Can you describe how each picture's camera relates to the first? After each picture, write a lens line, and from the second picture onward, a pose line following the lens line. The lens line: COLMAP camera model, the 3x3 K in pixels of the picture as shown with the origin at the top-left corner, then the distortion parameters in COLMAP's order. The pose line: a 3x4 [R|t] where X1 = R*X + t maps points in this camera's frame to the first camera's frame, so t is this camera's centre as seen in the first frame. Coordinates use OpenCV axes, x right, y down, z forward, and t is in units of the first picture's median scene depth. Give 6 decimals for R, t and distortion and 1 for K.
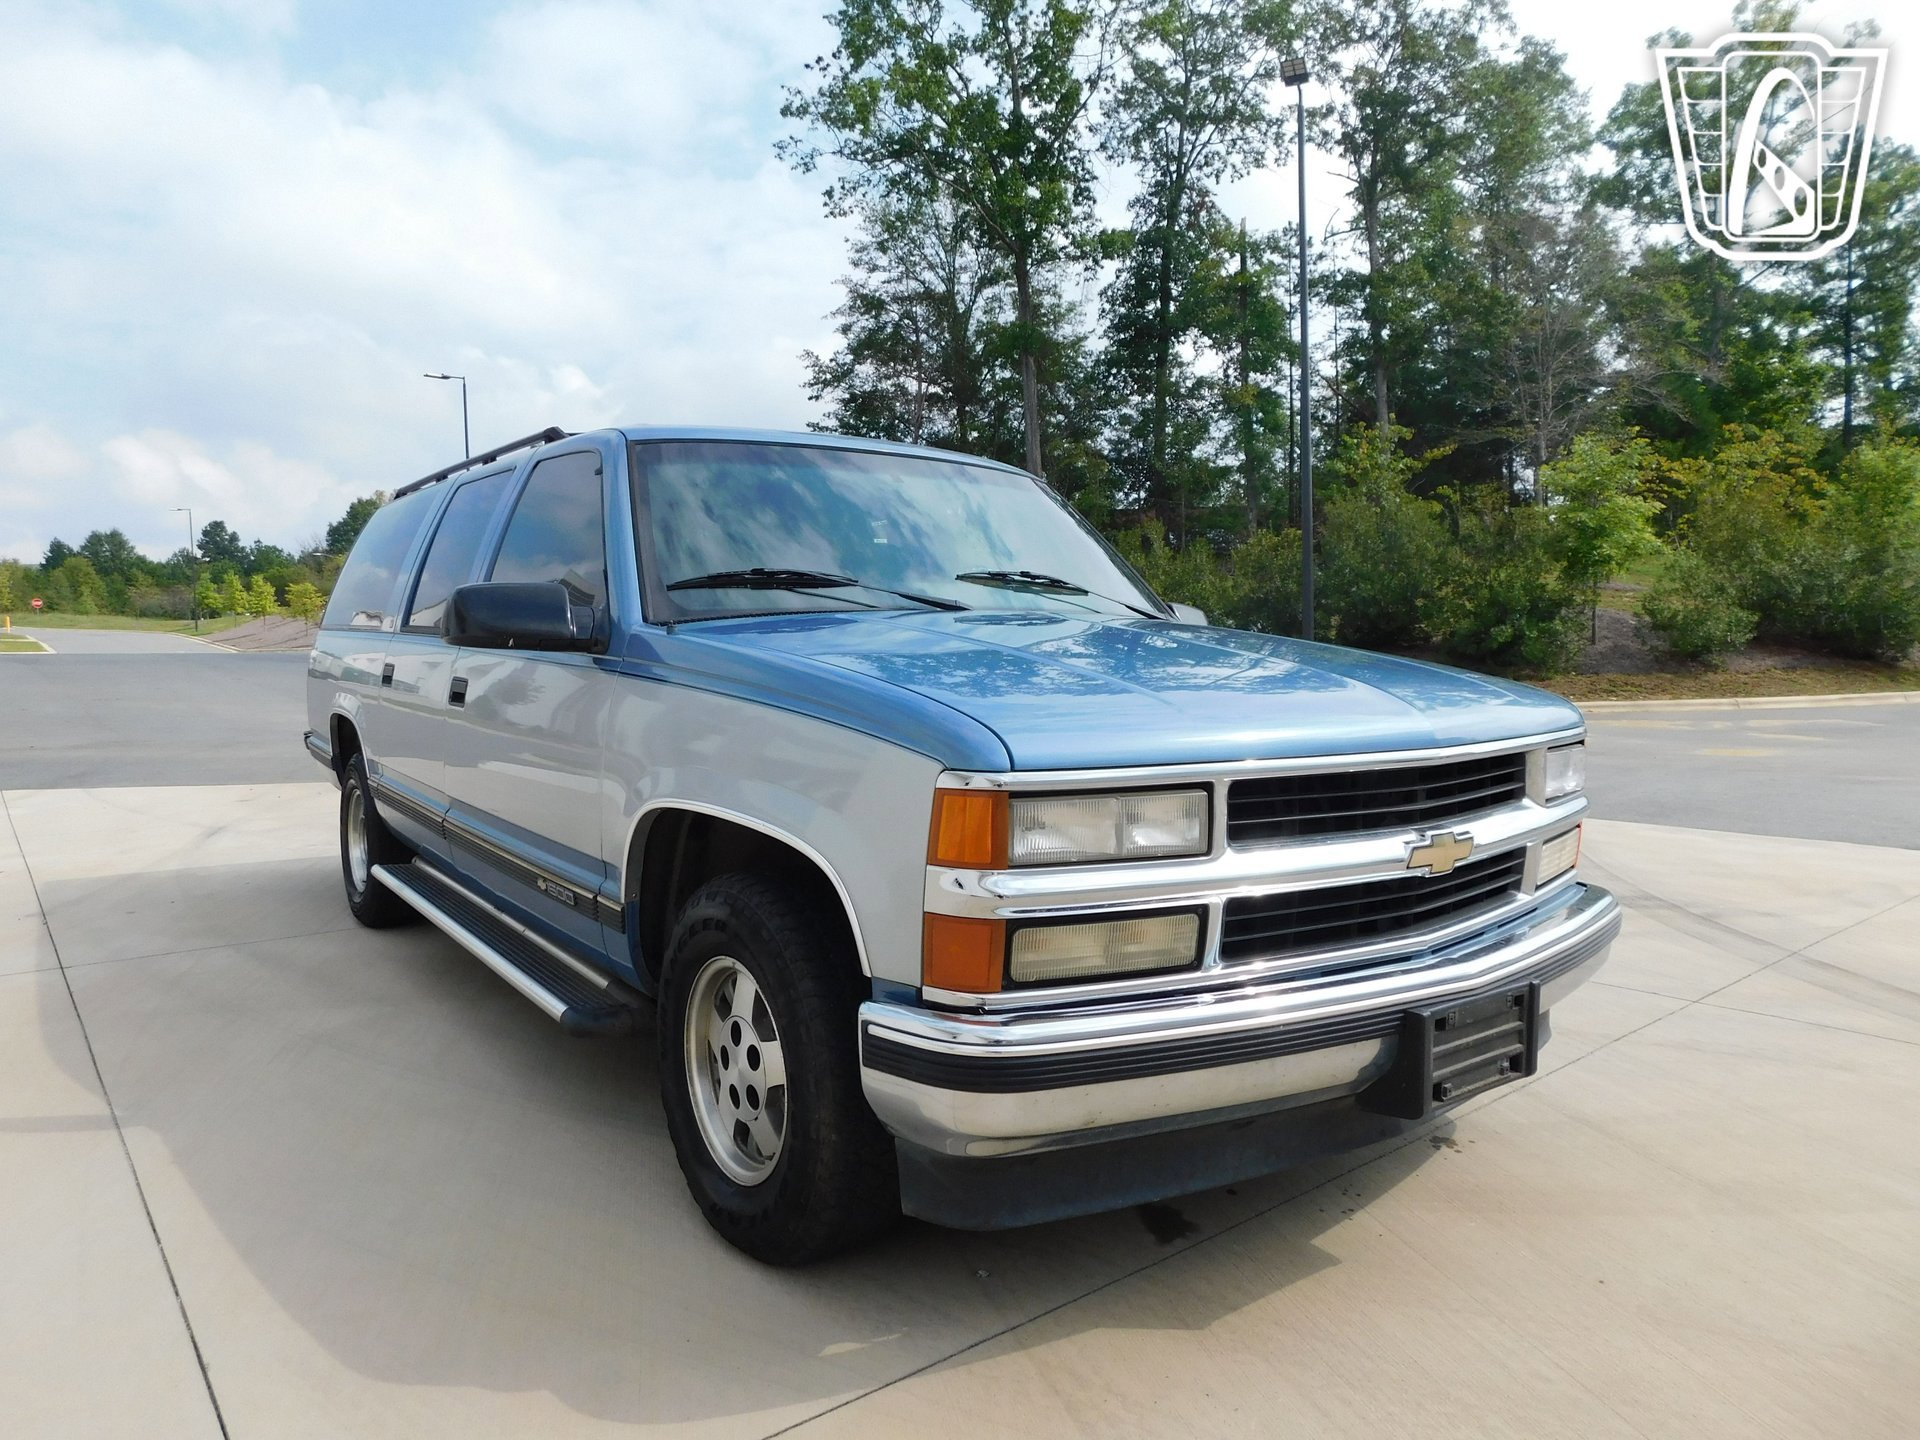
lens RADIAL K [[1262.0, 0, 943.6], [0, 1262.0, 710.8], [0, 0, 1]] dist [-0.074926, 0.058891]
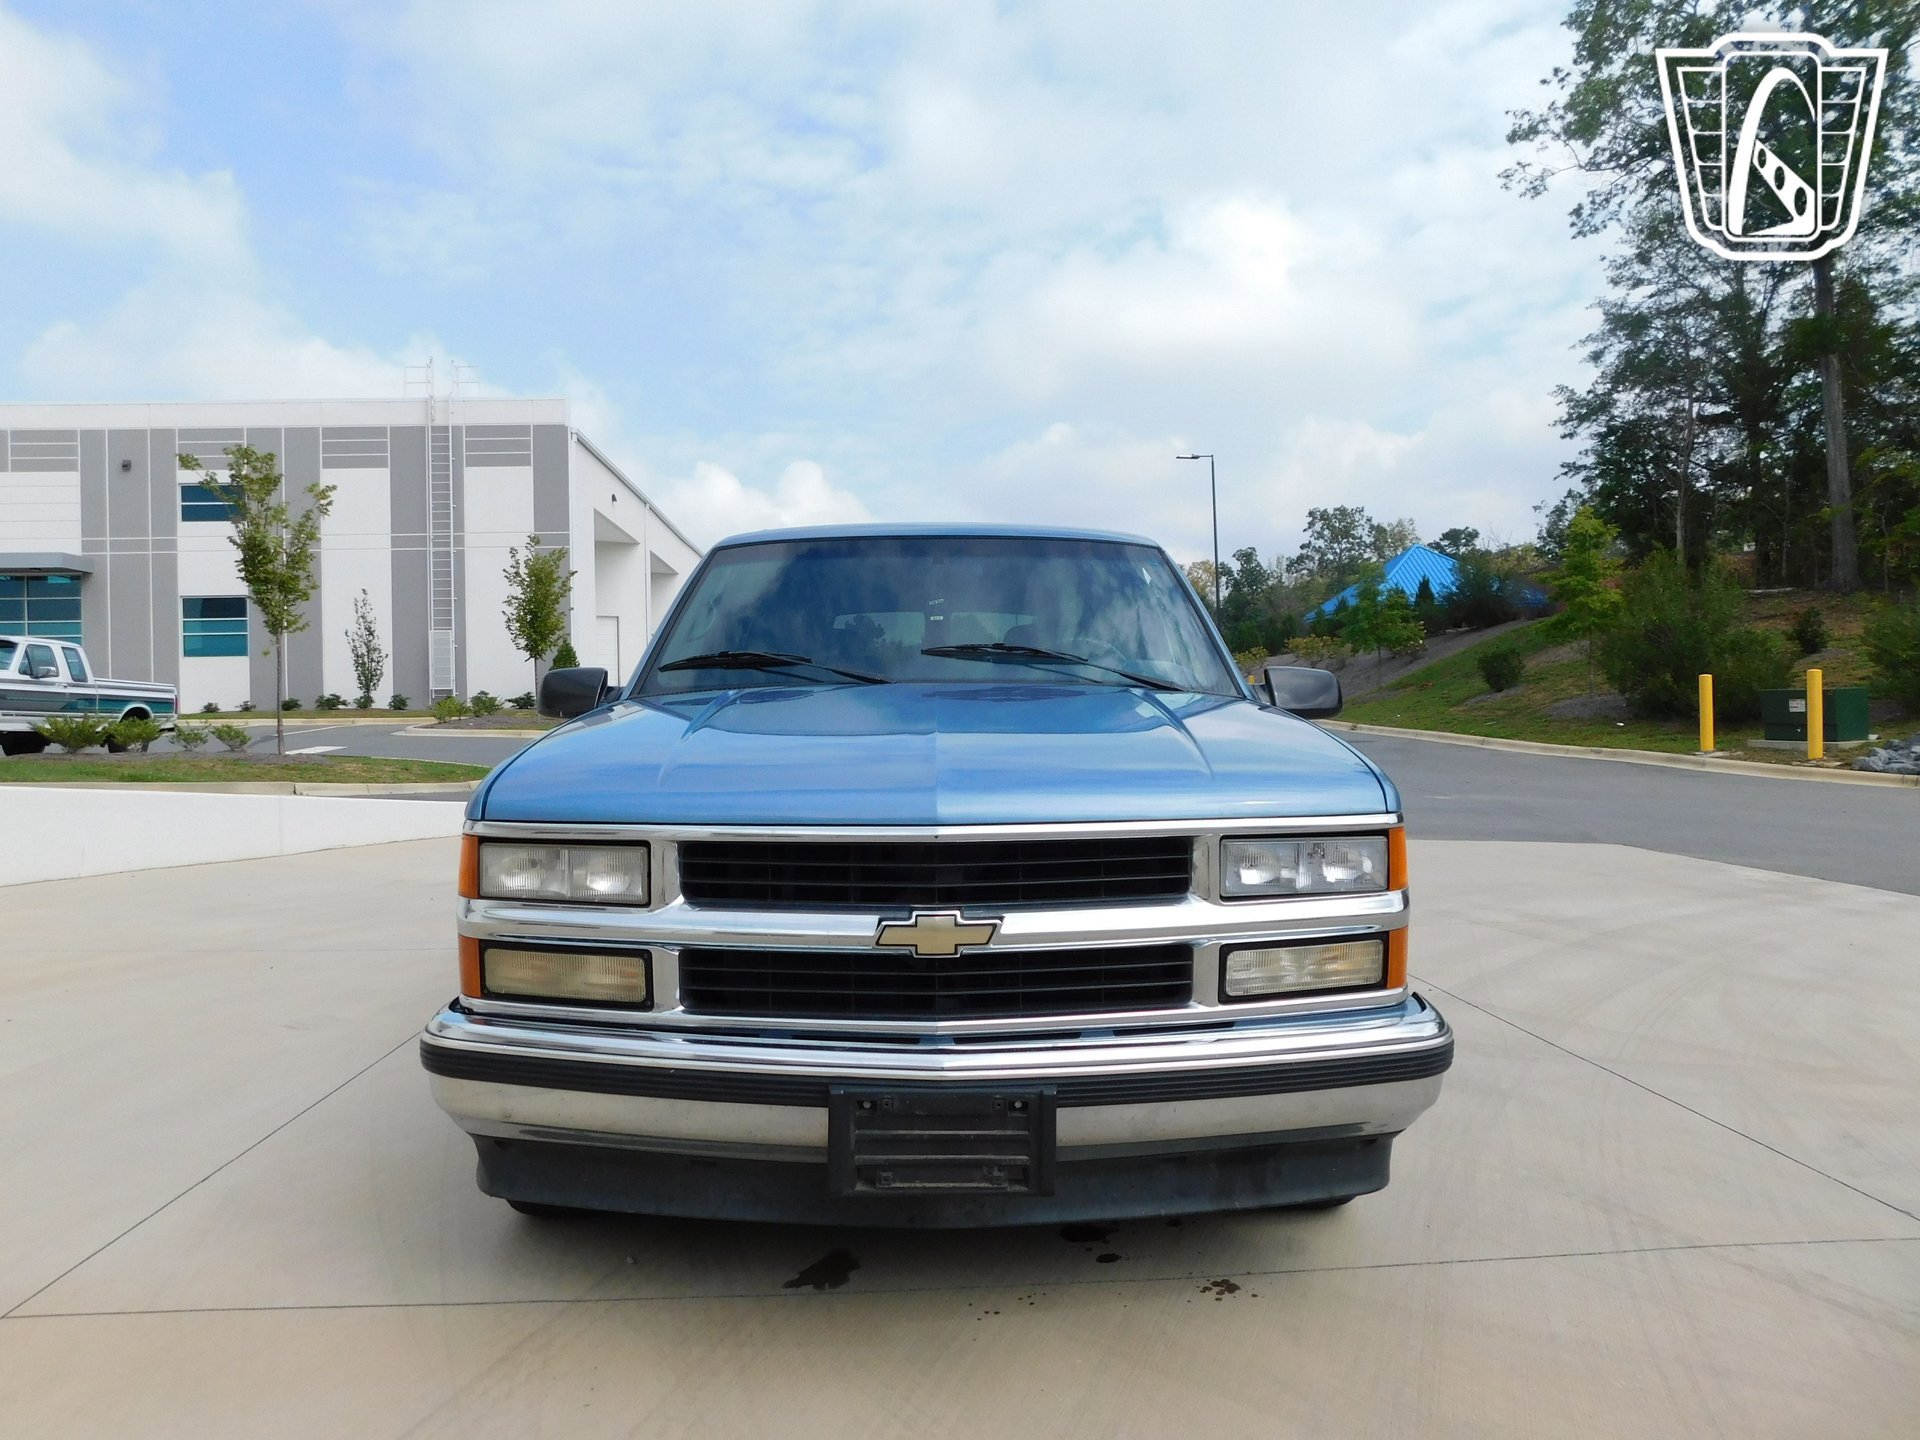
lens RADIAL K [[1262.0, 0, 943.6], [0, 1262.0, 710.8], [0, 0, 1]] dist [-0.074926, 0.058891]
pose [[0.812598, -0.005703, -0.582796, 0.056435], [-0.022956, 0.998863, -0.041783, -0.000982], [0.582372, 0.047331, 0.811543, 0.012411]]
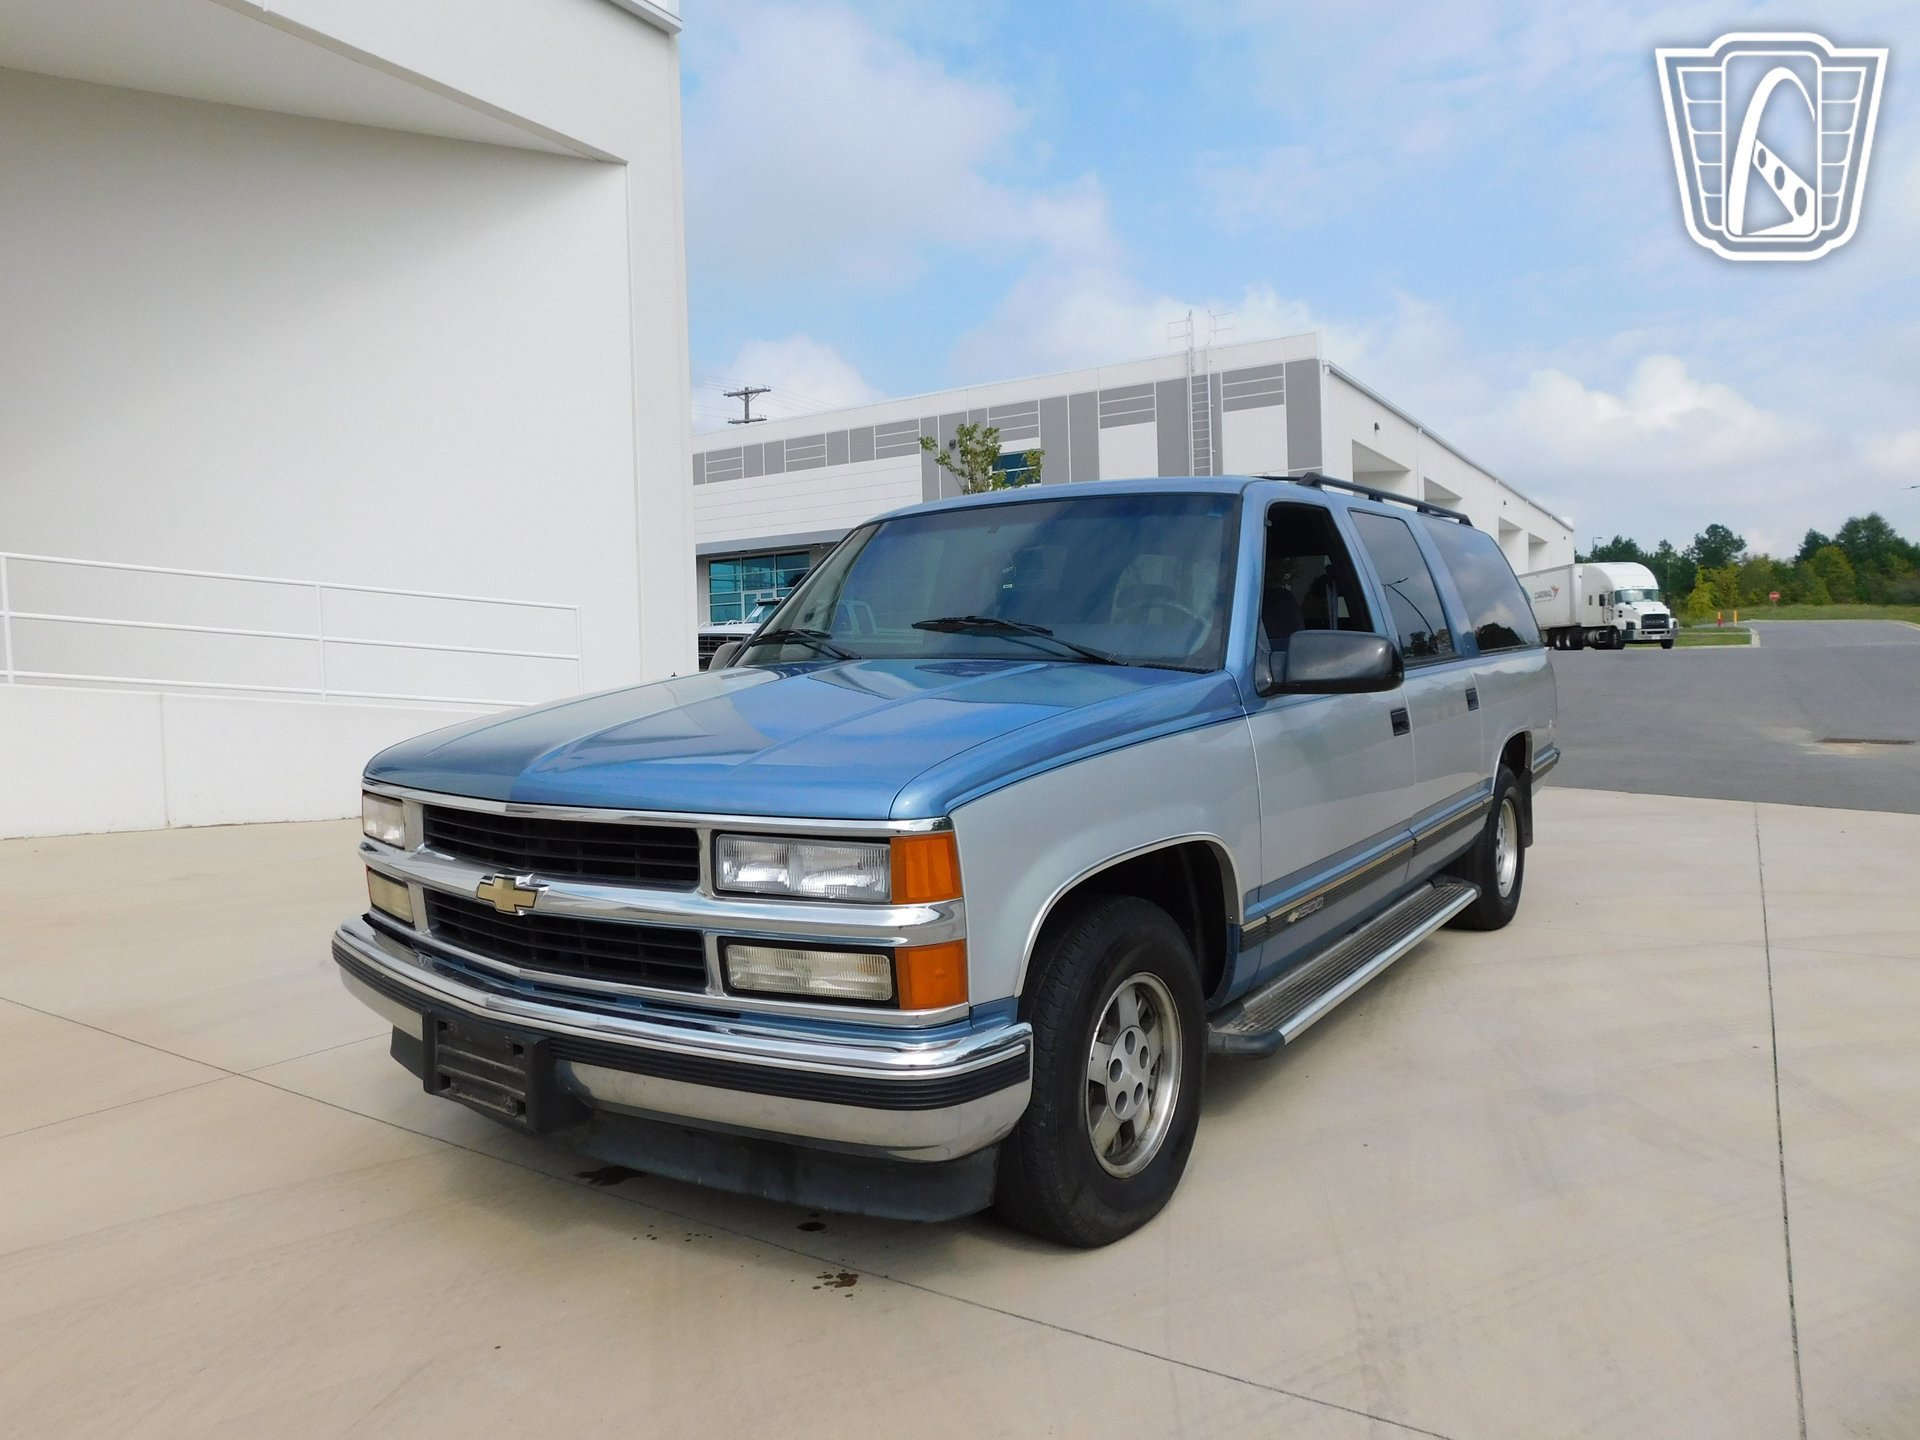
lens RADIAL K [[1262.0, 0, 943.6], [0, 1262.0, 710.8], [0, 0, 1]] dist [-0.074926, 0.058891]
pose [[0.308219, 0.034770, -0.950680, 0.092712], [-0.026152, 0.999264, 0.028069, -0.005533], [0.950956, 0.016211, 0.308902, 0.059751]]
